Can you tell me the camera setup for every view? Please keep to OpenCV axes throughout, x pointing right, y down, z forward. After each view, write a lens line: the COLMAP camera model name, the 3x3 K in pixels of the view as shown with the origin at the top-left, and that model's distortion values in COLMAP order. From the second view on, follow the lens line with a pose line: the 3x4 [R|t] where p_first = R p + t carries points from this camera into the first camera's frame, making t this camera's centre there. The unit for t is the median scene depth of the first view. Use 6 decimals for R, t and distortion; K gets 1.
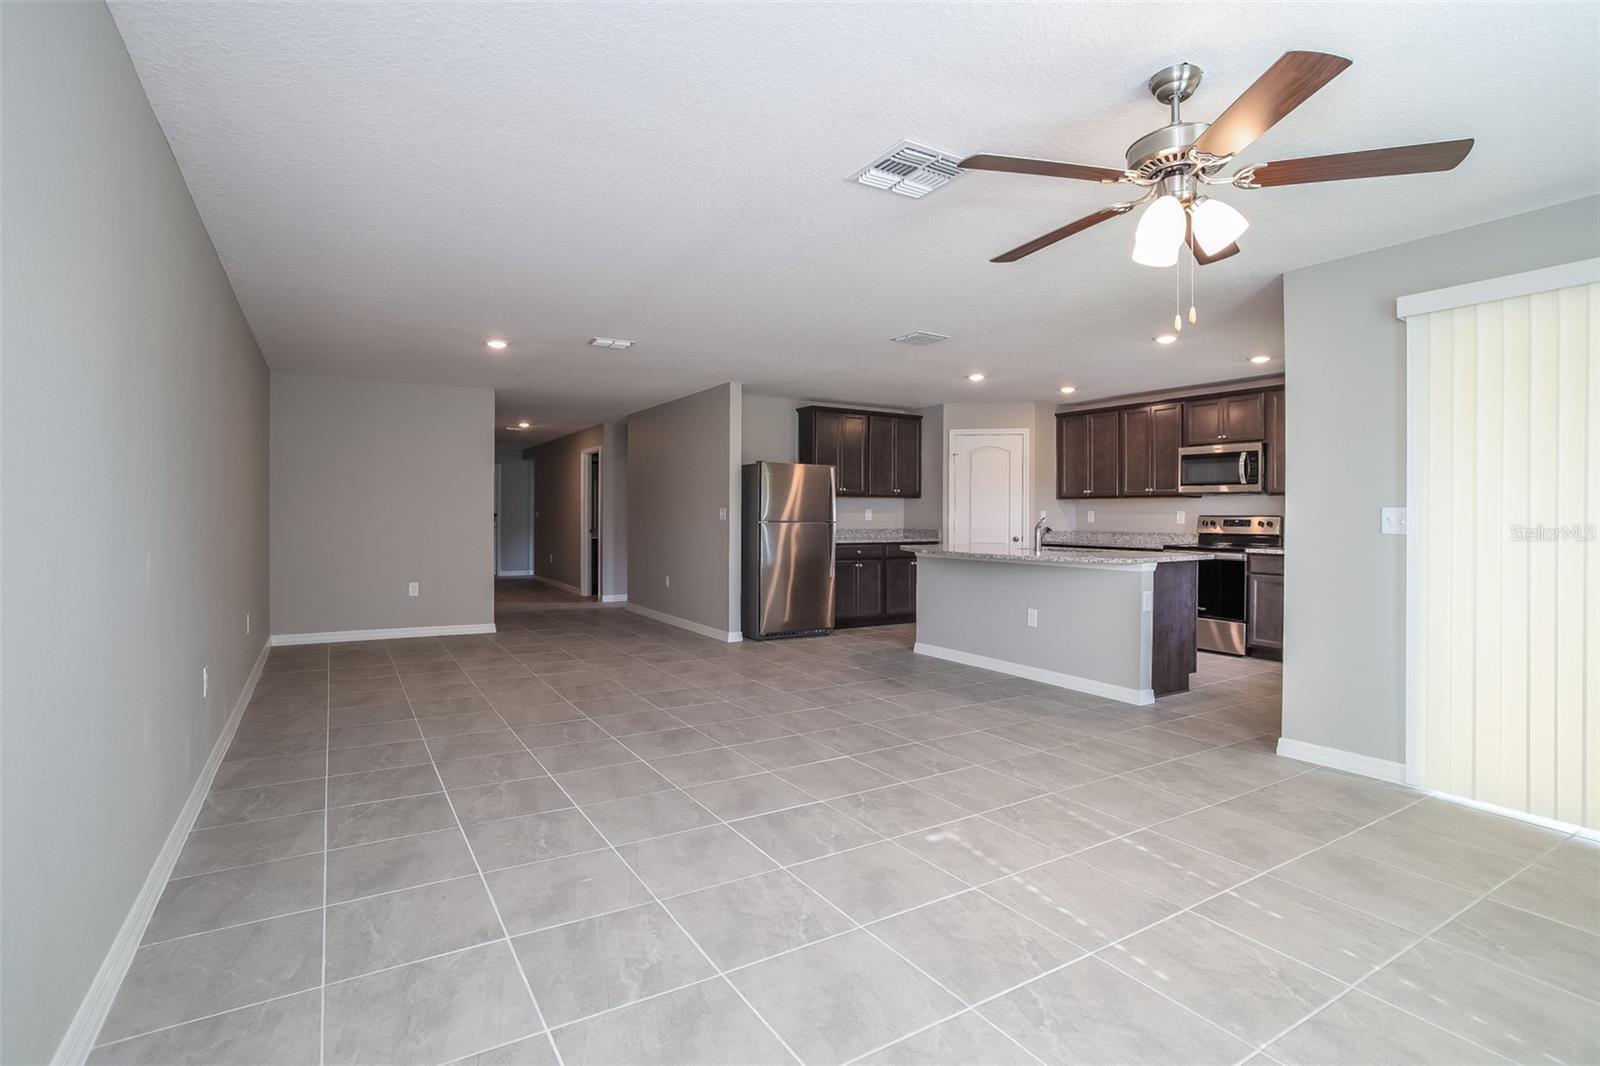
lens RADIAL K [[783.9, 0, 802.6], [0, 783.9, 512.9], [0, 0, 1]] dist [-0.047074, 0.000433]
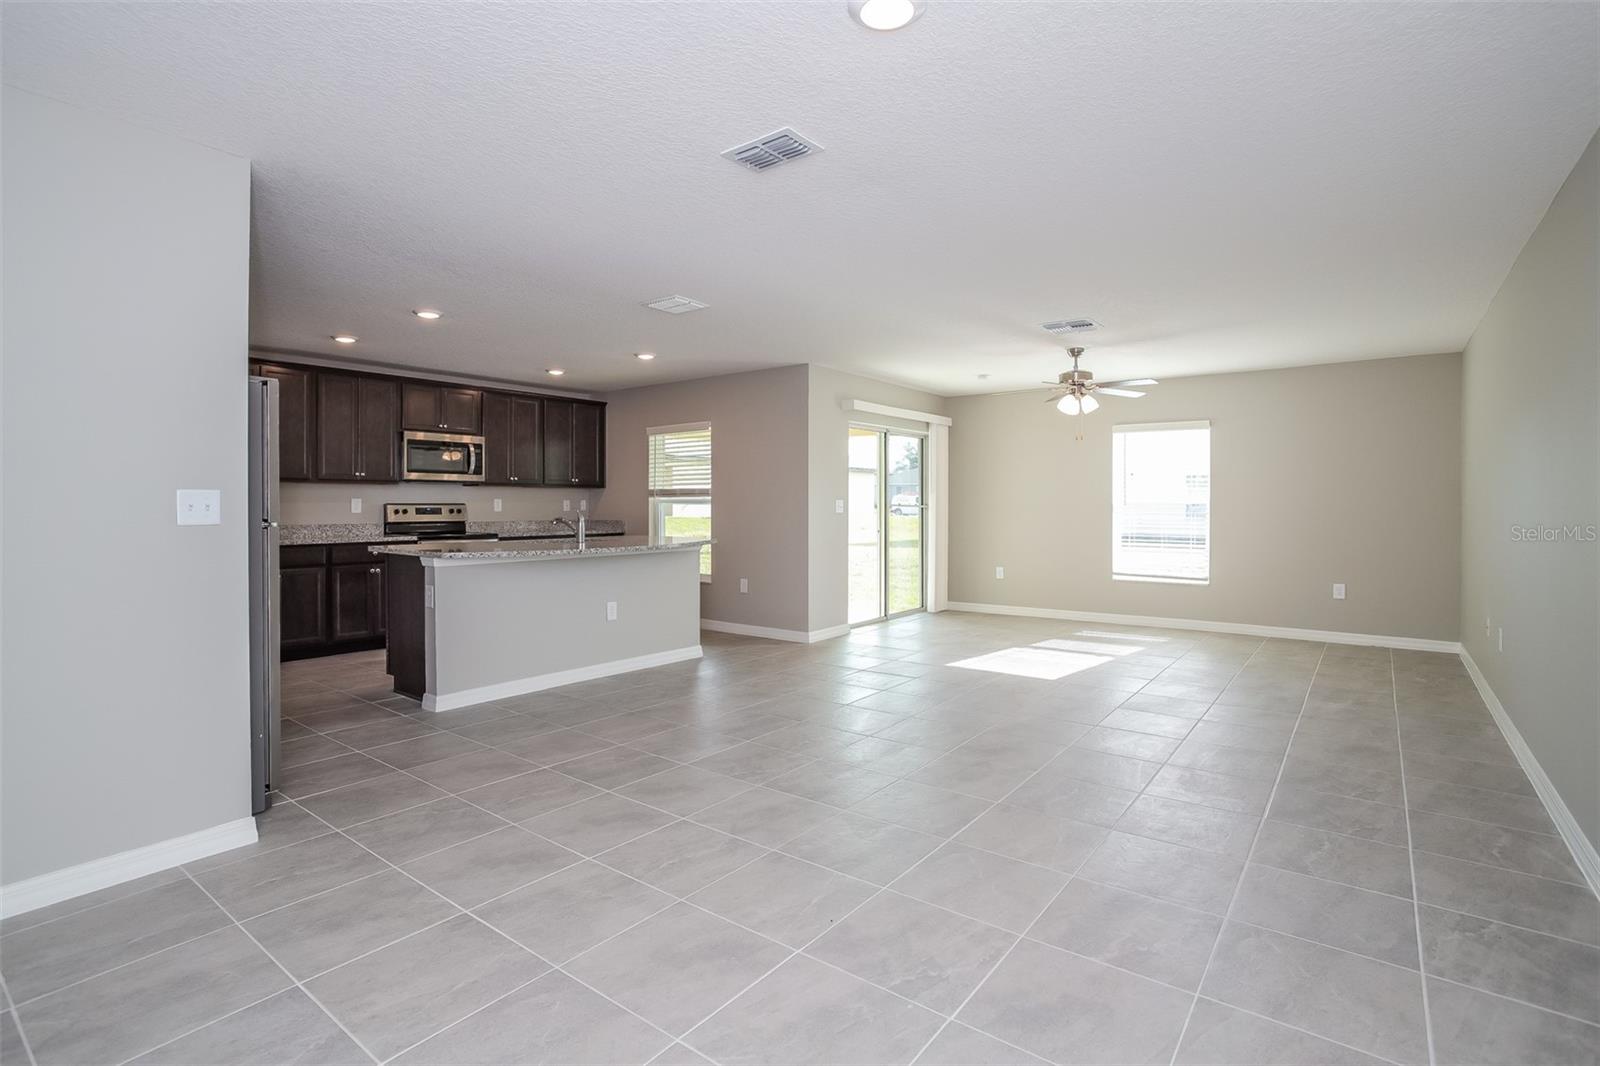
lens RADIAL K [[758.3, 0, 799.6], [0, 758.3, 505.6], [0, 0, 1]] dist [-0.022031, 0.000900]
pose [[-0.362310, -0.007377, 0.932029, -0.527940], [-0.003993, 0.999972, 0.006363, -0.002072], [-0.932049, -0.001416, -0.362329, 0.890156]]
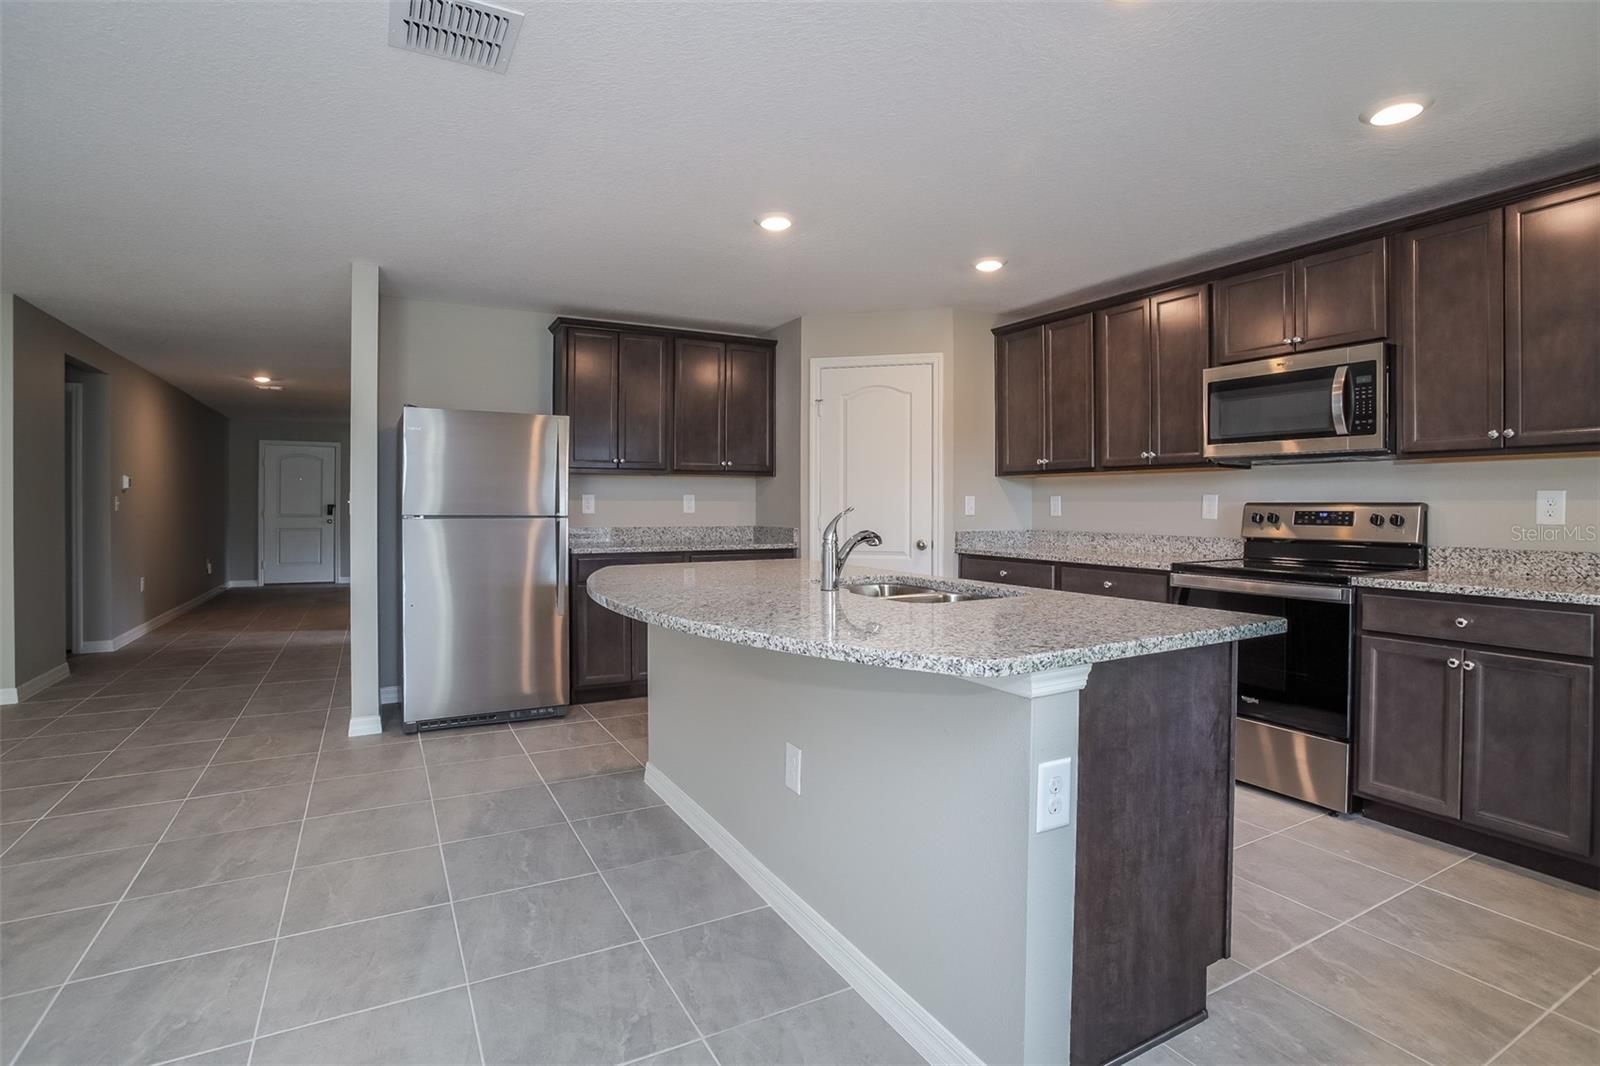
lens RADIAL K [[783.9, 0, 802.6], [0, 783.9, 512.9], [0, 0, 1]] dist [-0.047074, 0.000433]
pose [[0.998702, -0.002208, -0.050882, 0.251212], [0.002794, 0.999930, 0.011467, 0.003178], [0.050853, -0.011594, 0.998639, 0.486299]]
